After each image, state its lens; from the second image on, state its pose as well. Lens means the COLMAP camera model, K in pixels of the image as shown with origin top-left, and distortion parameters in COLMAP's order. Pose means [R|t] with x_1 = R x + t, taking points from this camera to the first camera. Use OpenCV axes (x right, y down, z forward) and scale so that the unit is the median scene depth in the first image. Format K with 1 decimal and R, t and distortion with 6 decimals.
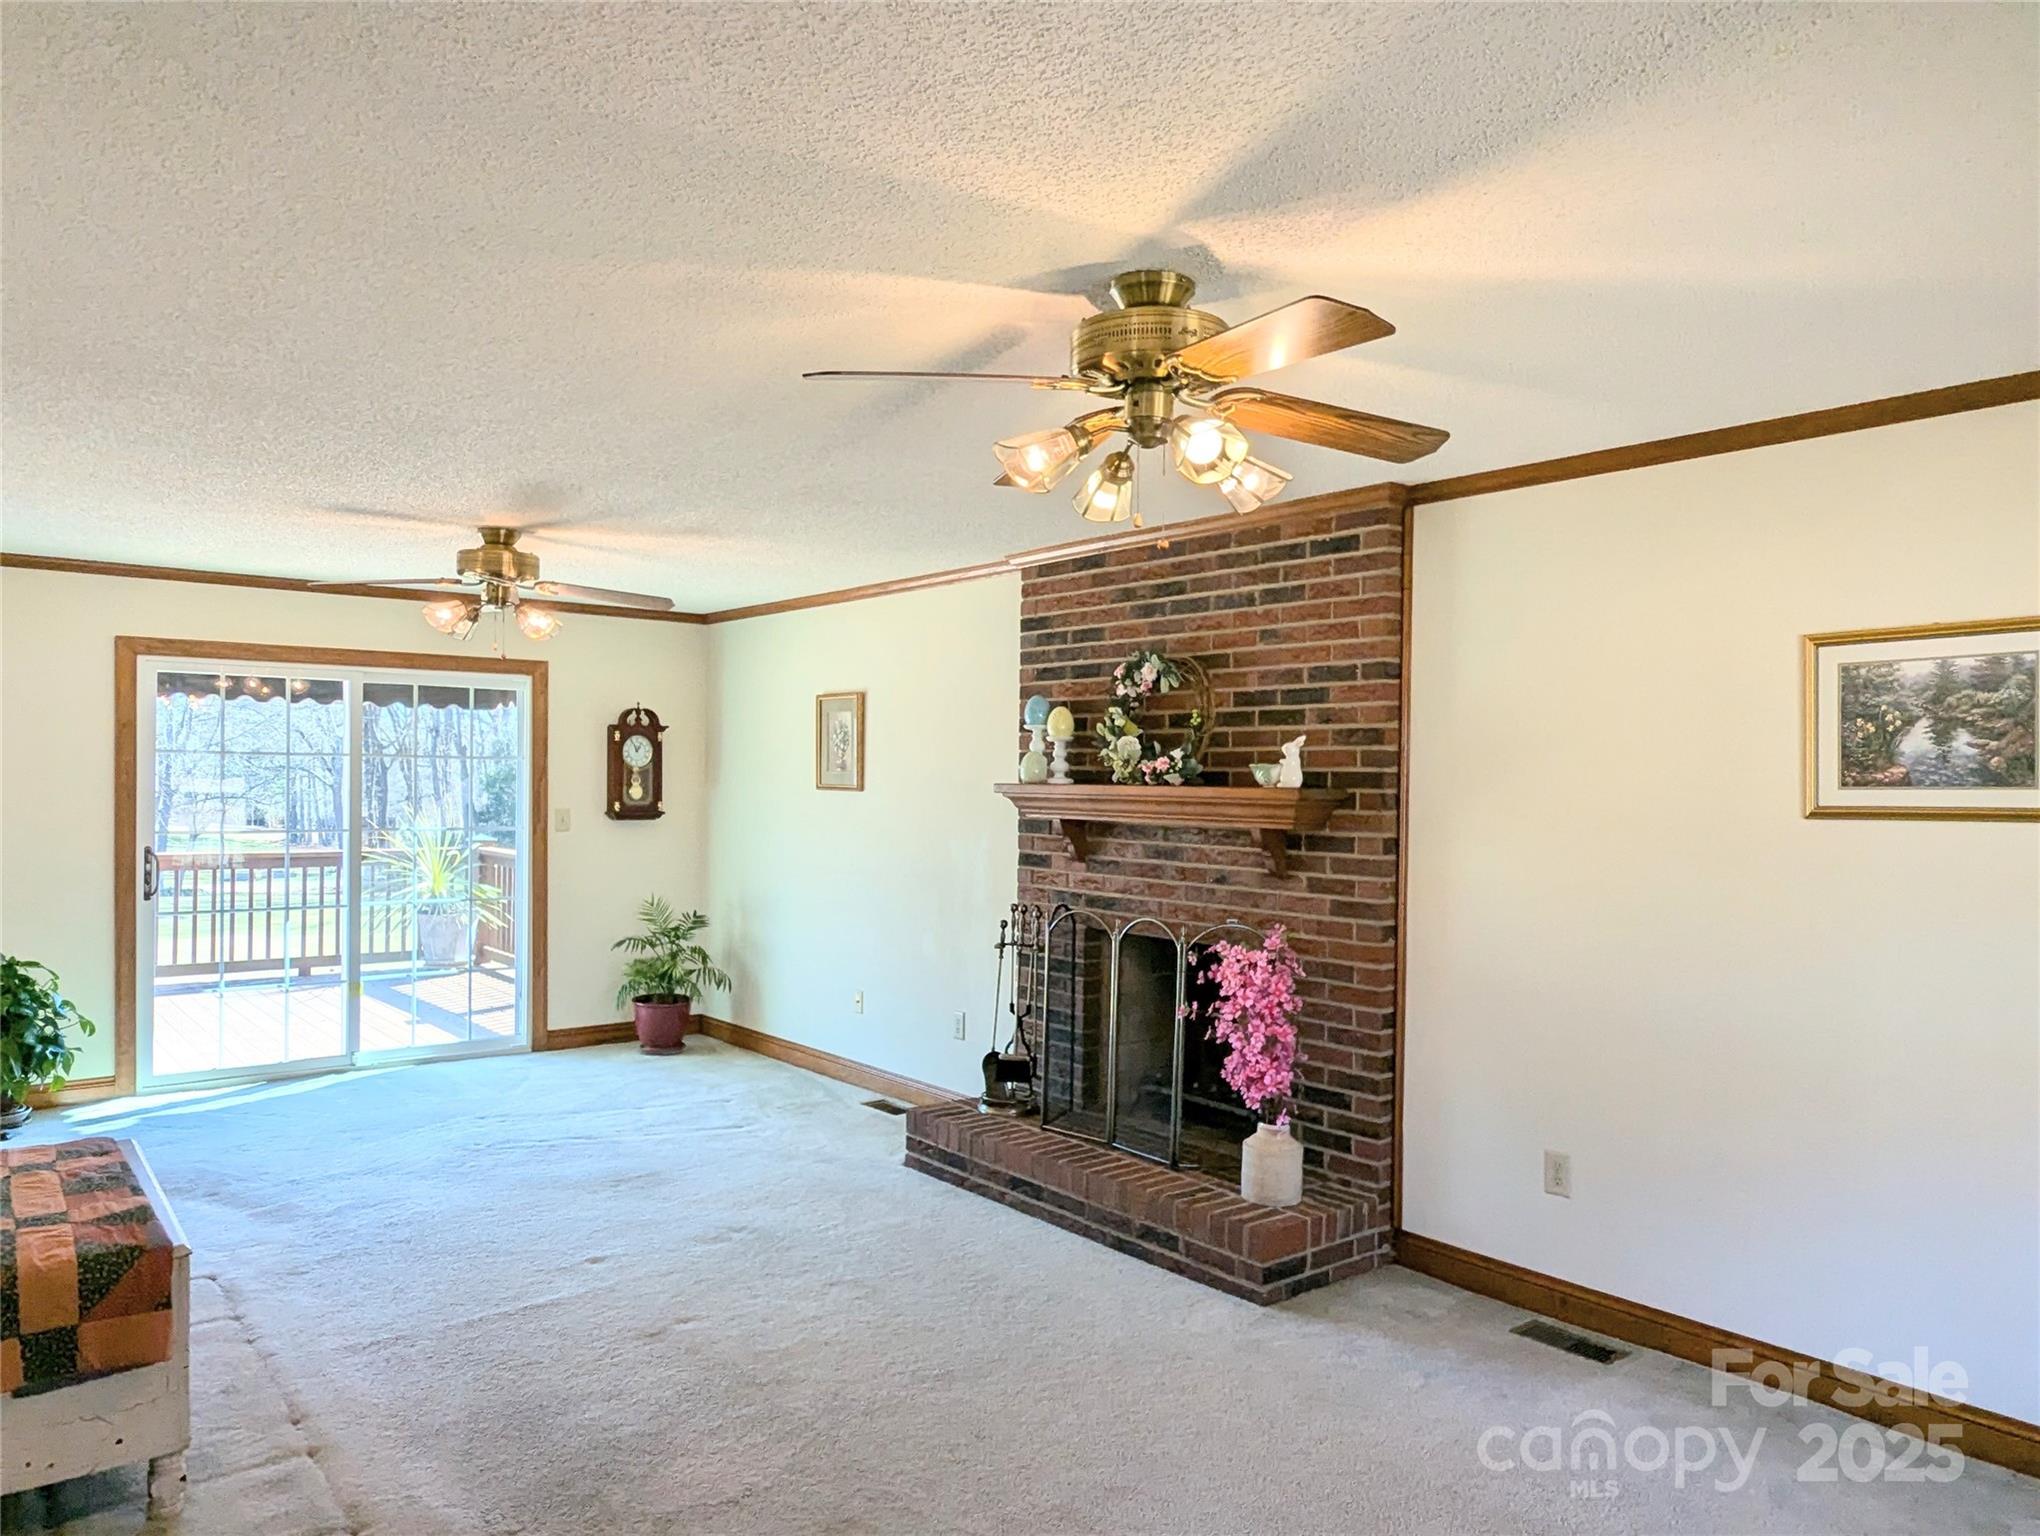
lens RADIAL K [[1416.5, 0, 1019.5], [0, 1416.5, 773.6], [0, 0, 1]] dist [-0.000454, 0.000124]
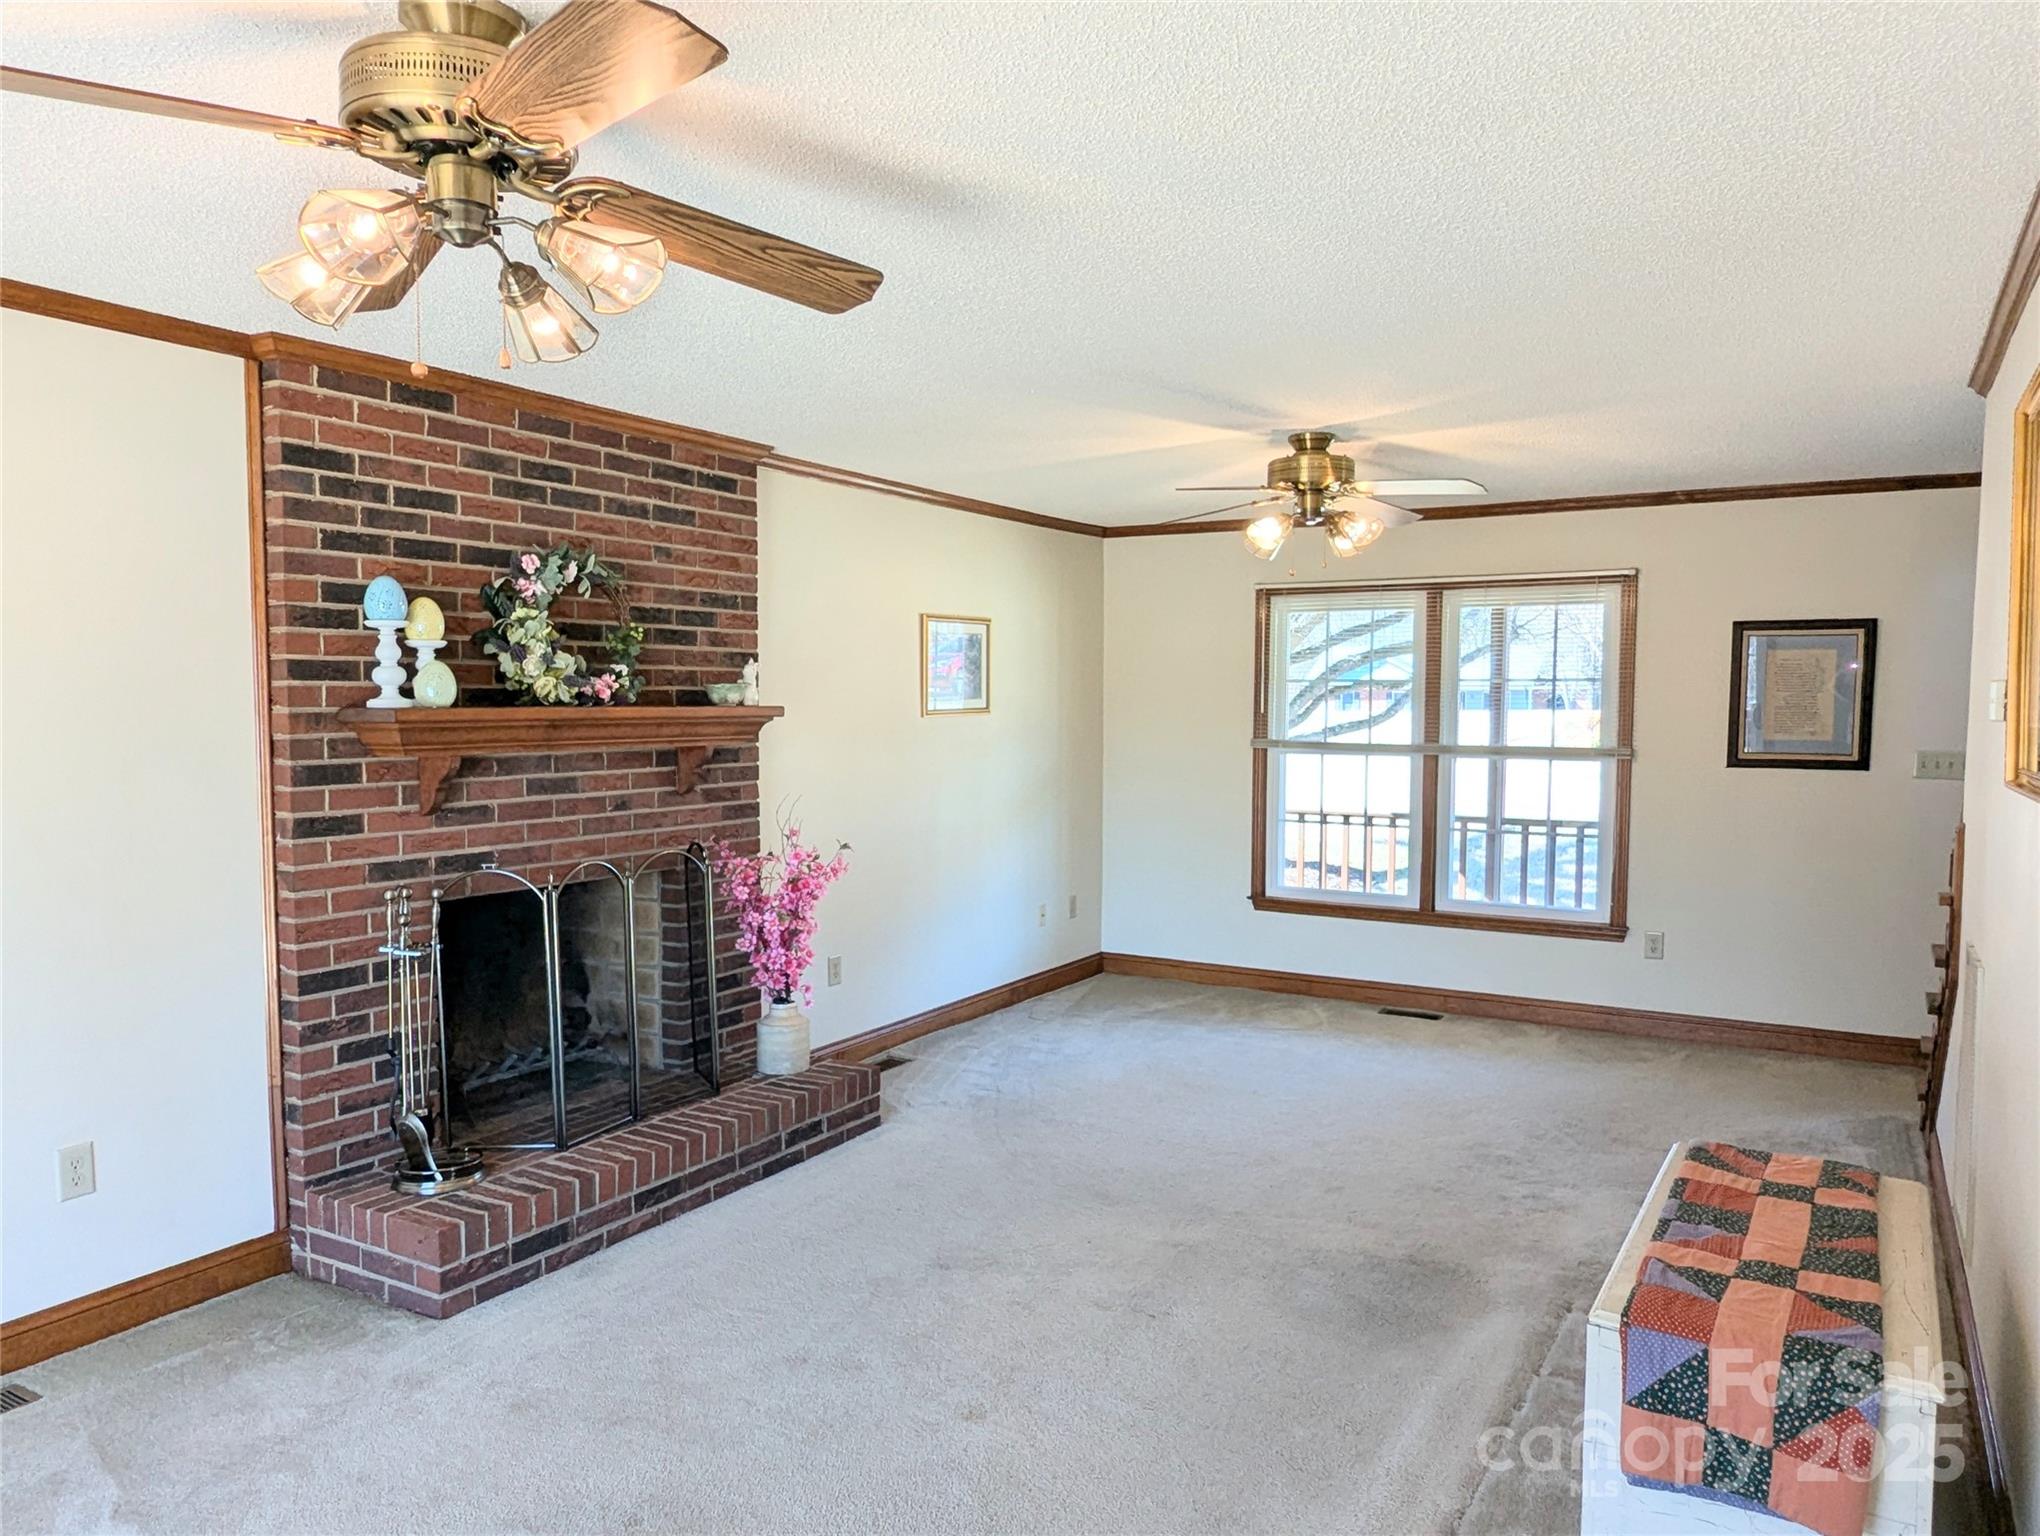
lens RADIAL K [[1416.5, 0, 1020.5], [0, 1416.5, 770.8], [0, 0, 1]] dist [-0.000454, 0.000124]
pose [[-0.365643, -0.063127, 0.928612, -0.855144], [-0.011555, 0.997928, 0.063289, -0.010867], [-0.930684, 0.012411, -0.365615, 1.137649]]
